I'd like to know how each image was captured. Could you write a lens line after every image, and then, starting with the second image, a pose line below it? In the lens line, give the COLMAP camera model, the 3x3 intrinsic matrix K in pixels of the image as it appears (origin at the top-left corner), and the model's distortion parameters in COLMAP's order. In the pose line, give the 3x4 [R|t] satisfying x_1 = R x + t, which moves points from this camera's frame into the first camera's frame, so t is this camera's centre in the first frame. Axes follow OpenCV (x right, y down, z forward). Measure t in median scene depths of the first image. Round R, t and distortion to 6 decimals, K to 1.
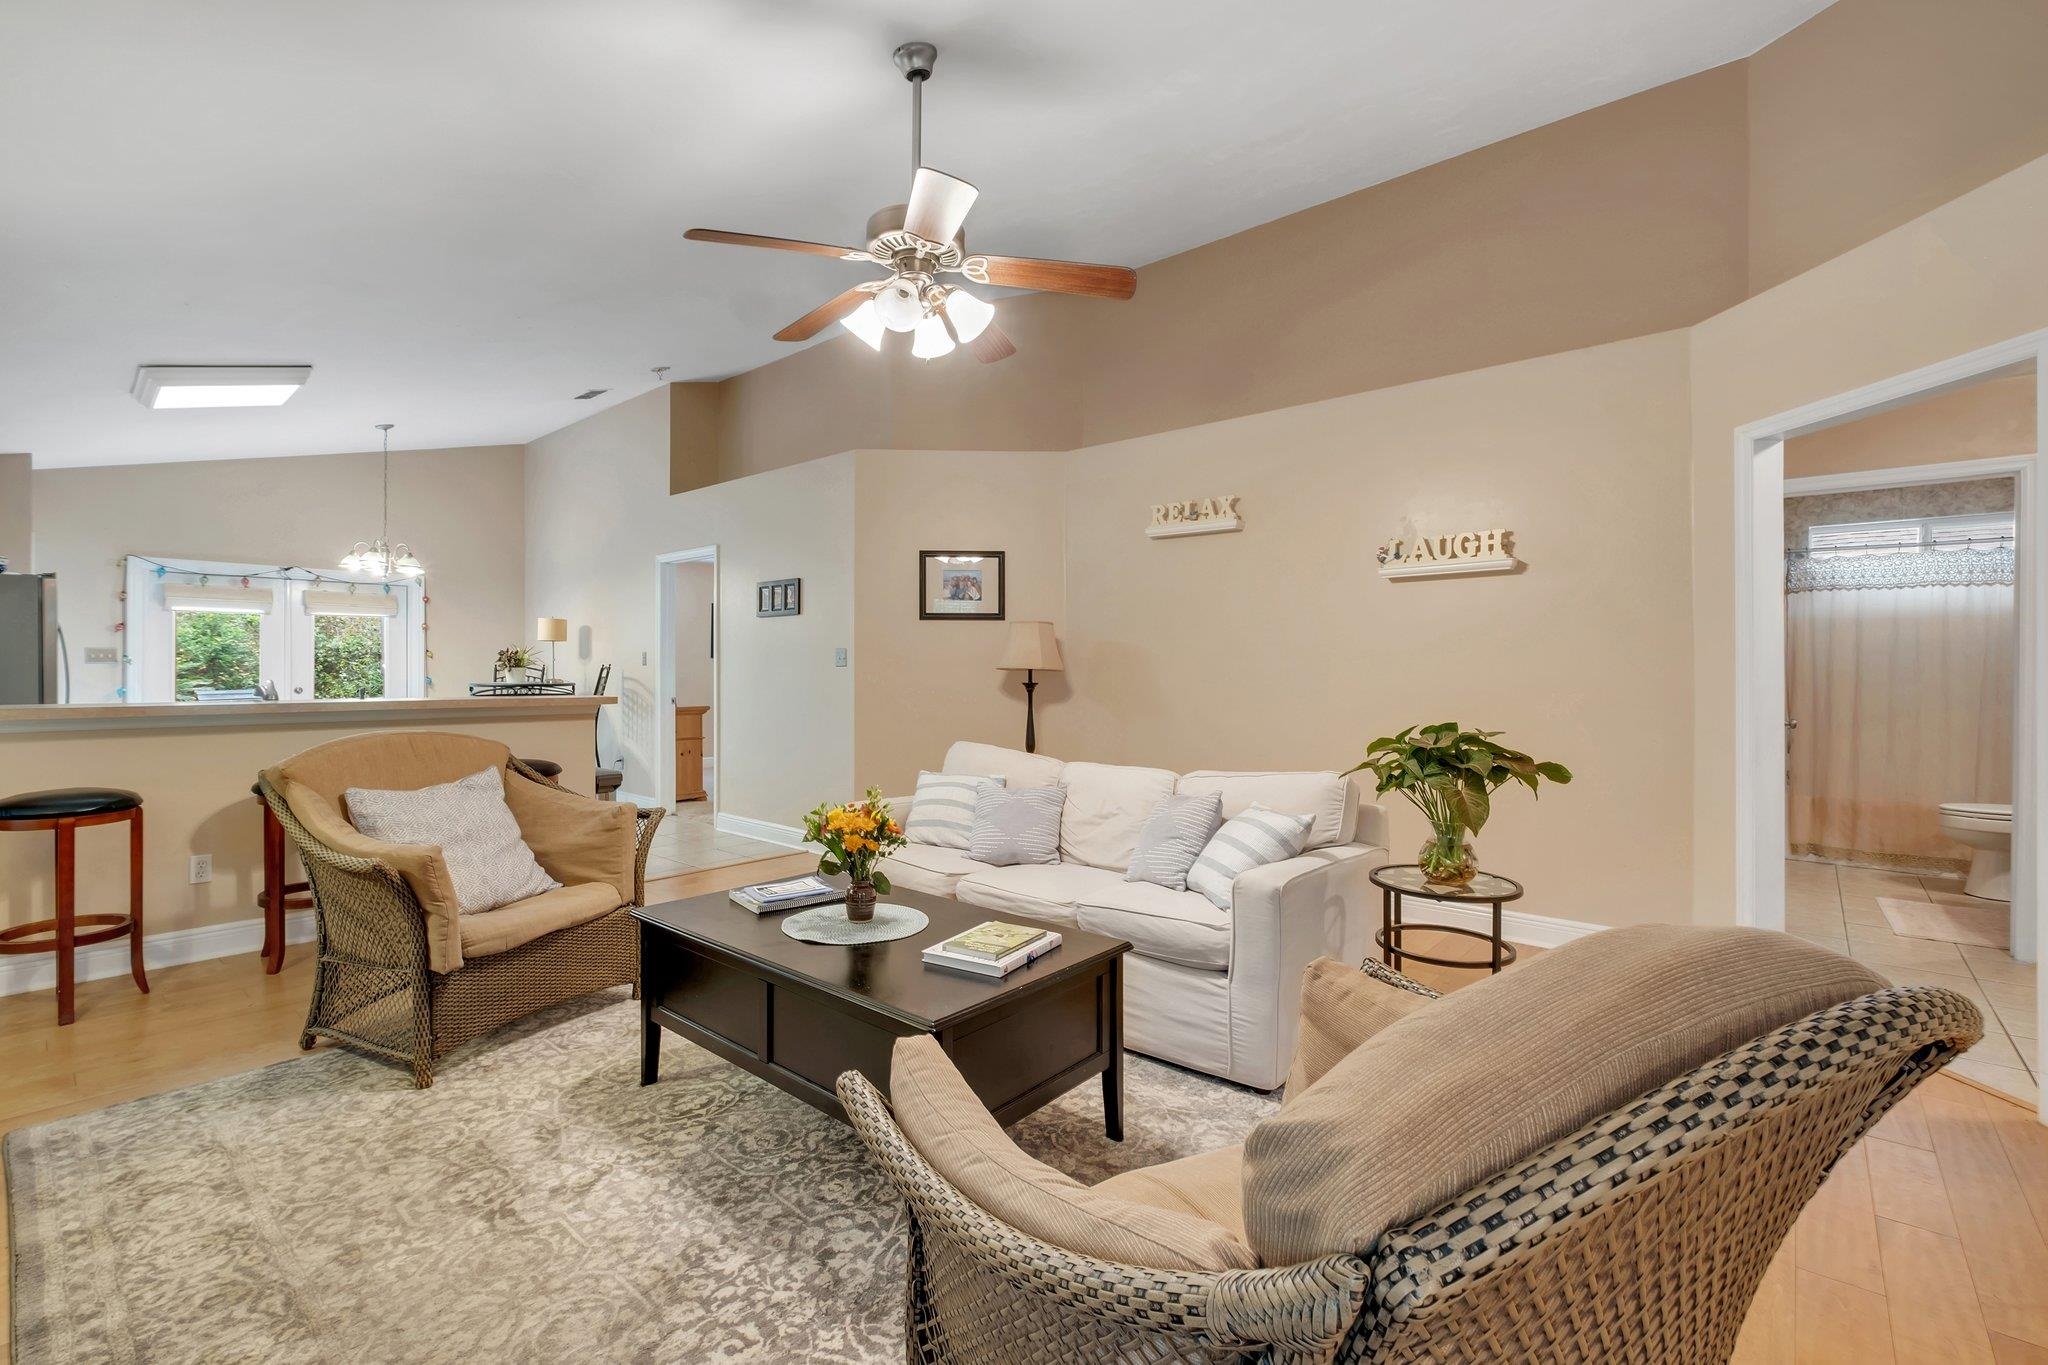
lens RADIAL K [[894.6, 0, 1025.0], [0, 894.6, 665.2], [0, 0, 1]] dist [-0.002444, -0.000063]
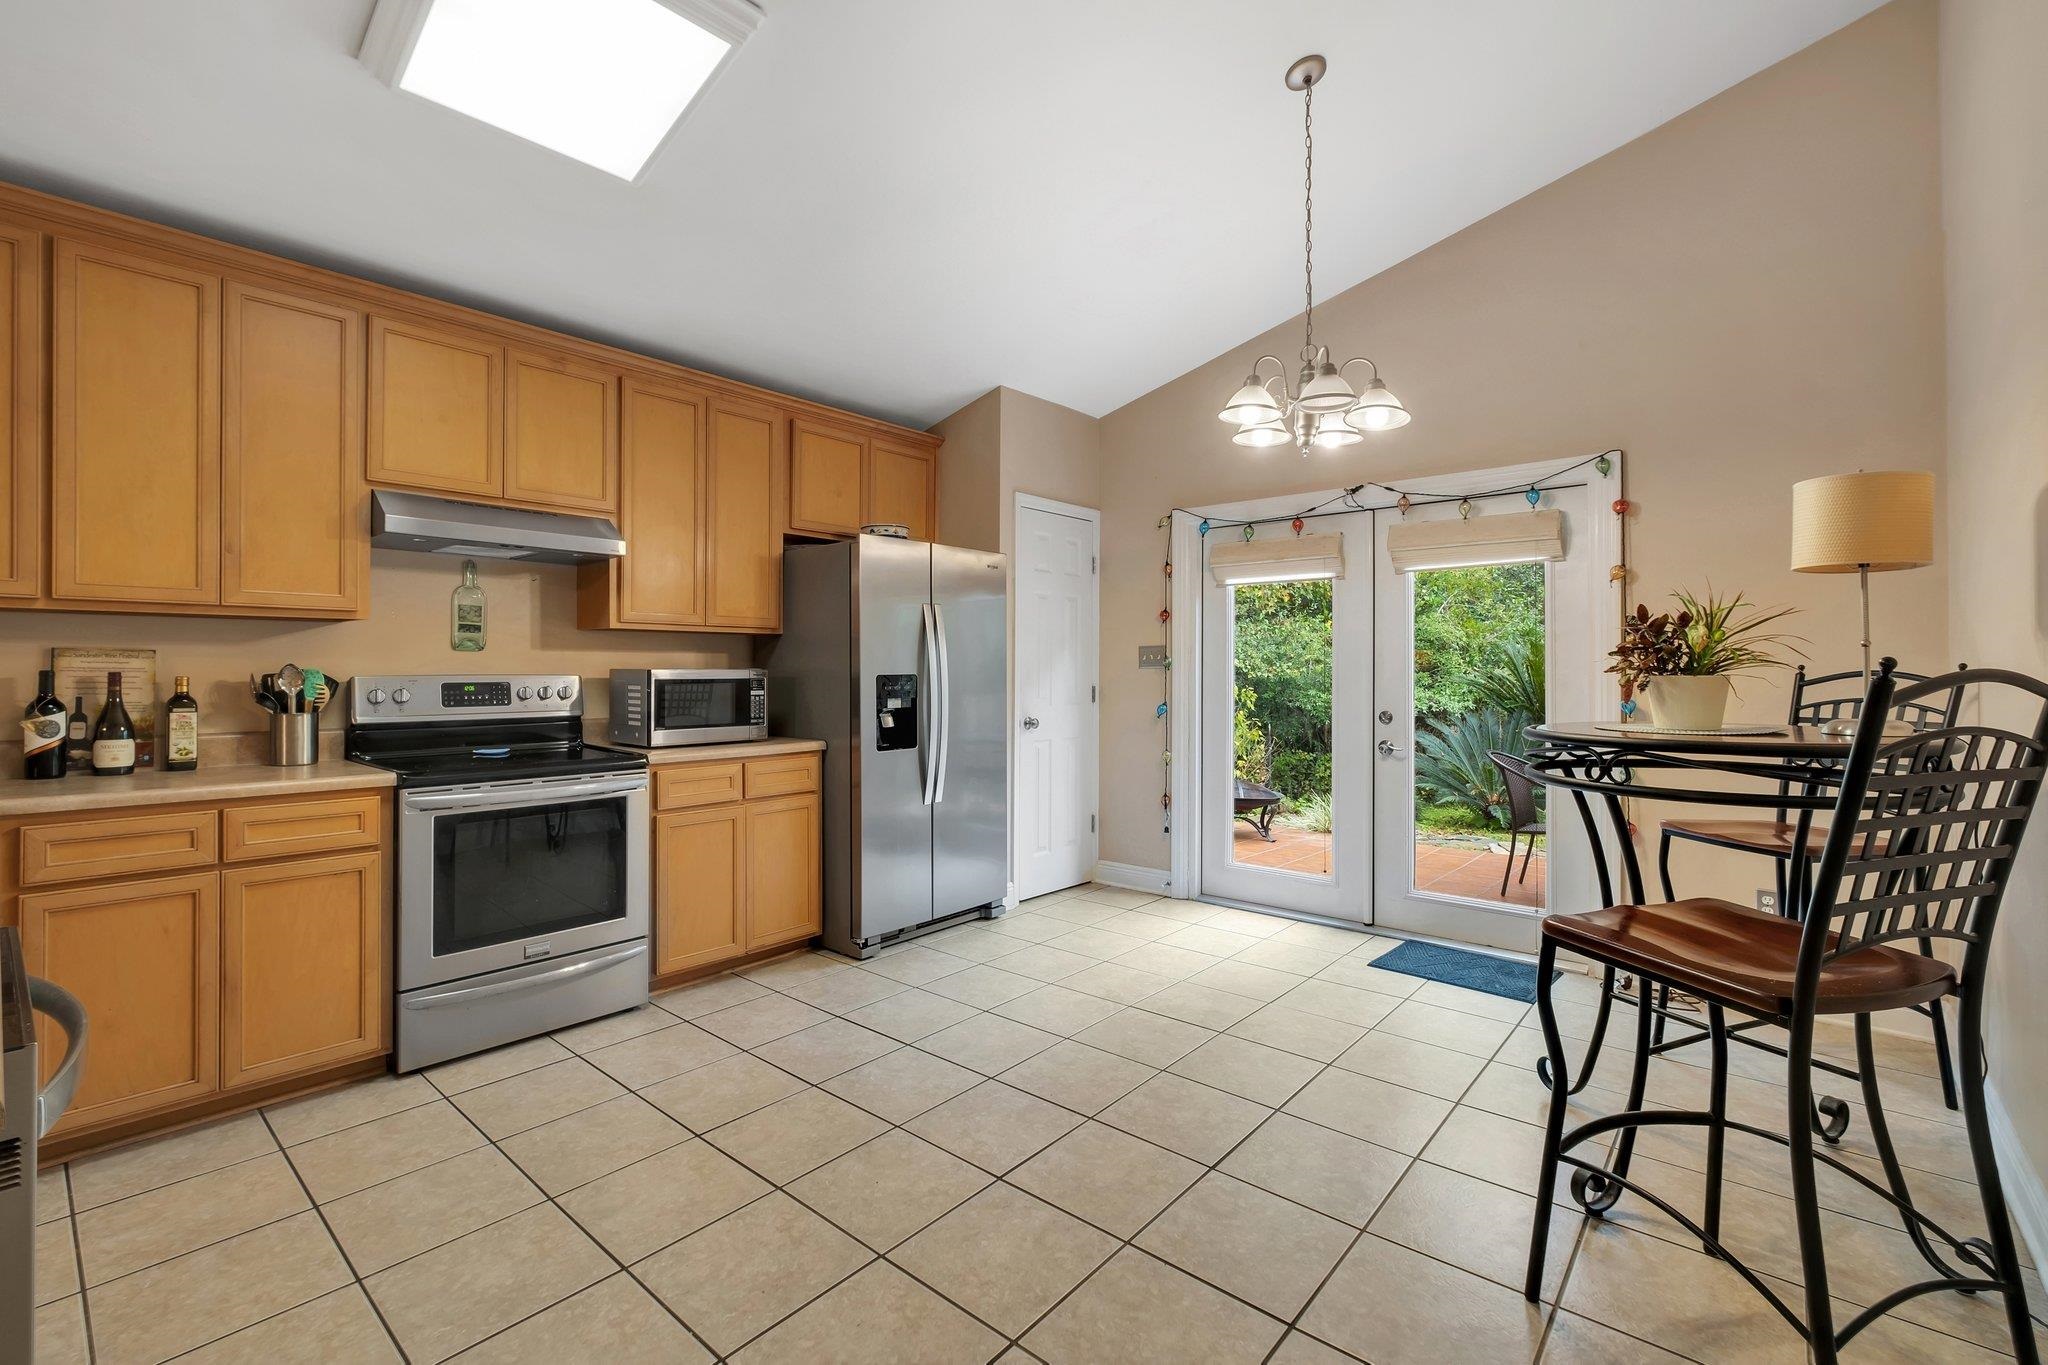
lens RADIAL K [[894.6, 0, 1025.0], [0, 894.6, 665.2], [0, 0, 1]] dist [-0.002444, -0.000063]
pose [[0.013581, -0.008436, -0.999872, -0.326674], [0.002339, 0.999962, -0.008405, 0.001629], [0.999905, -0.002224, 0.013600, 0.885748]]
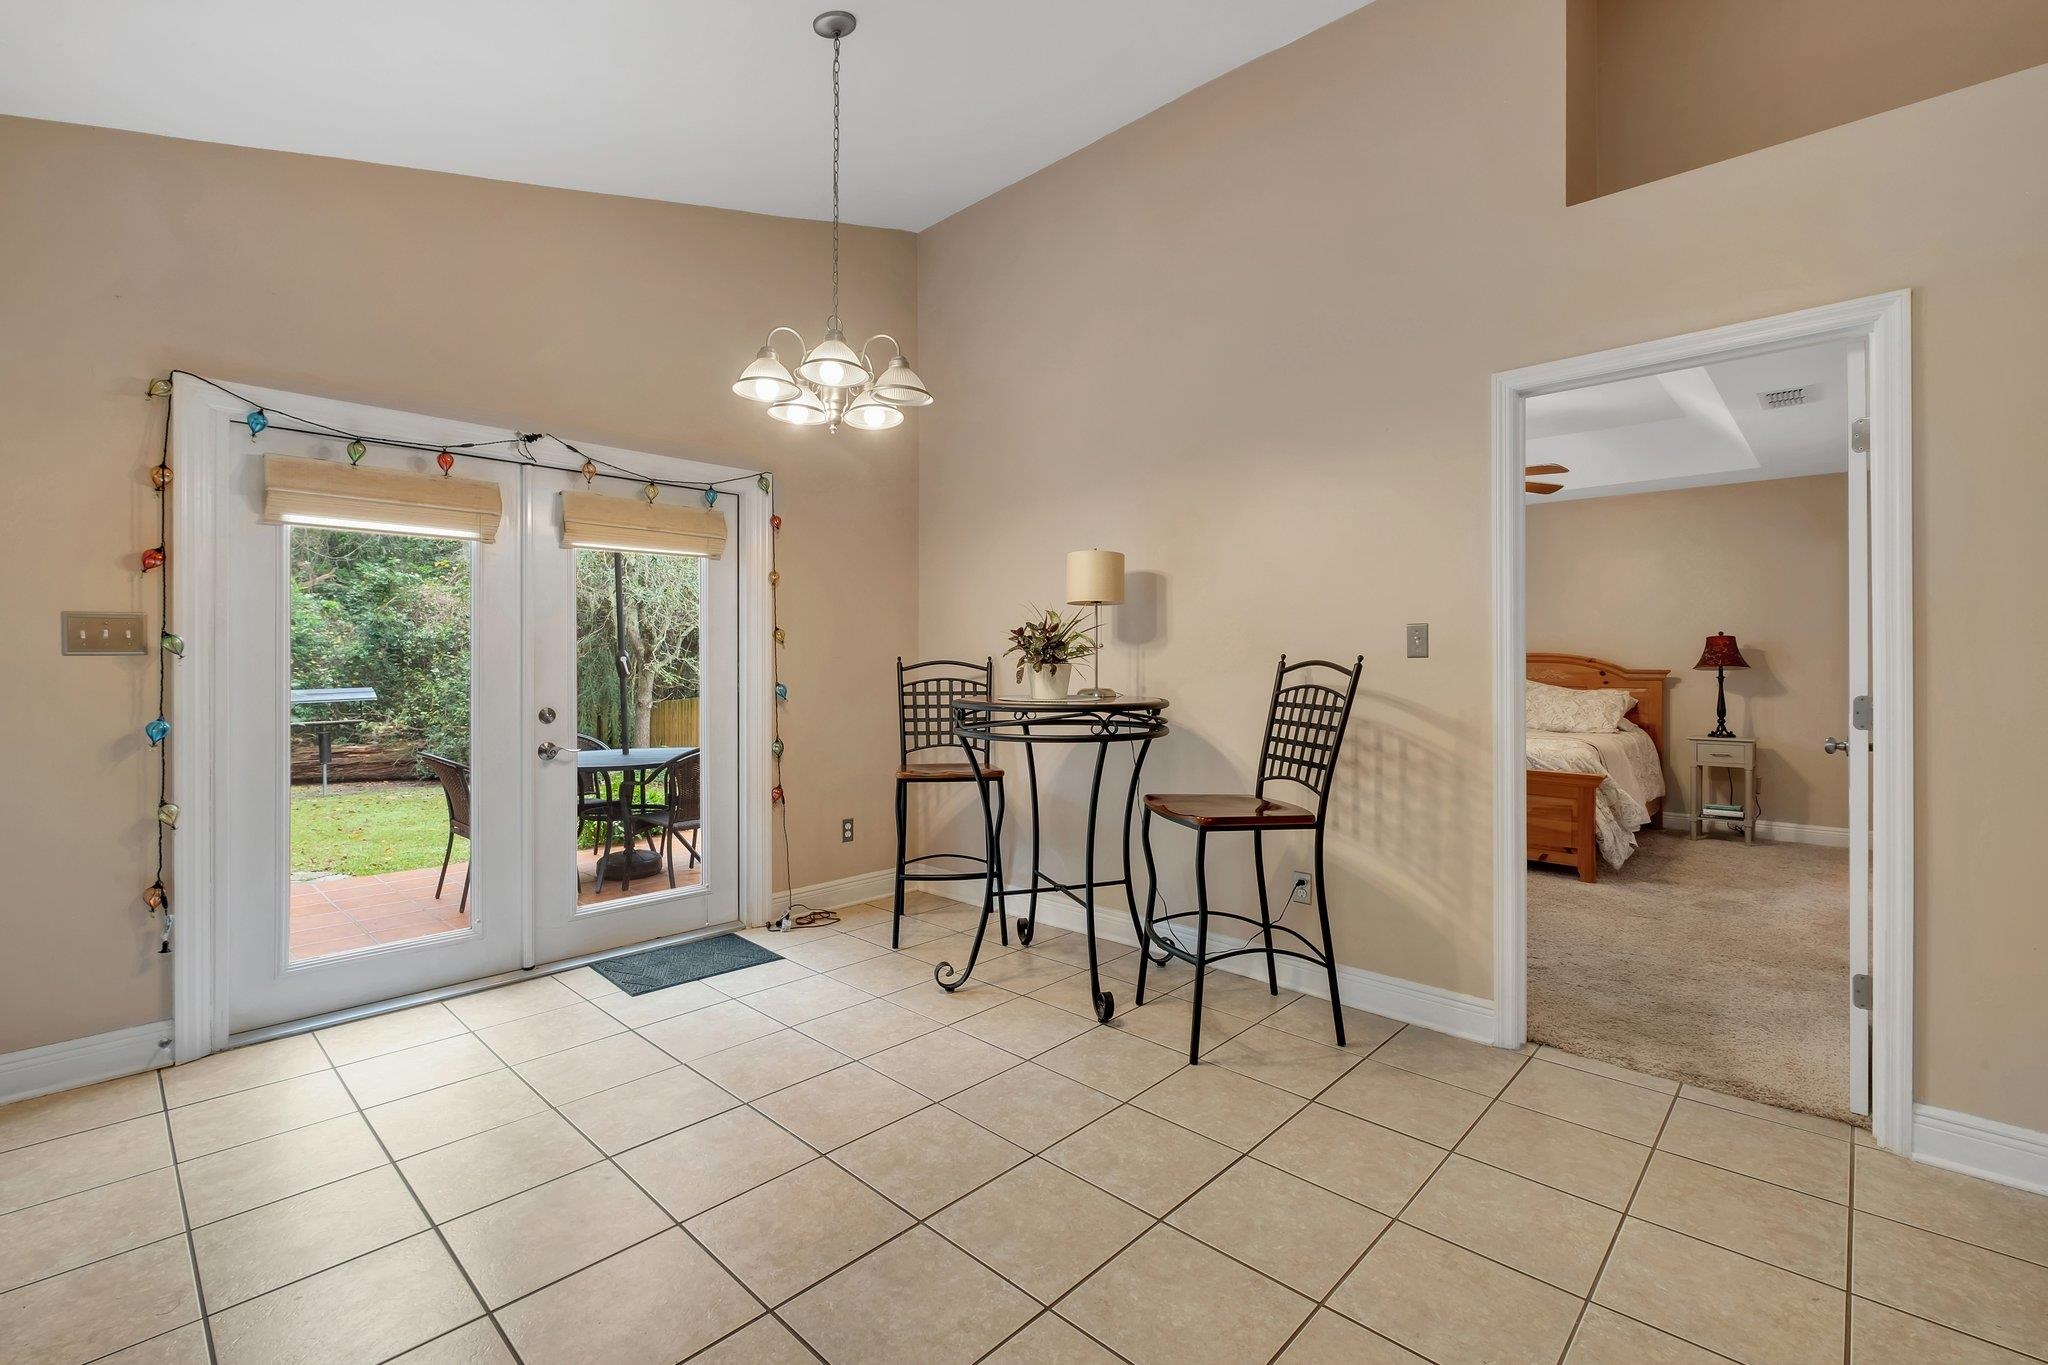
lens RADIAL K [[894.6, 0, 1025.0], [0, 894.6, 665.2], [0, 0, 1]] dist [-0.002444, -0.000063]
pose [[0.999353, -0.000492, -0.035952, -0.635837], [0.000771, 0.999970, 0.007742, -0.000091], [0.035947, -0.007765, 0.999324, 0.638304]]
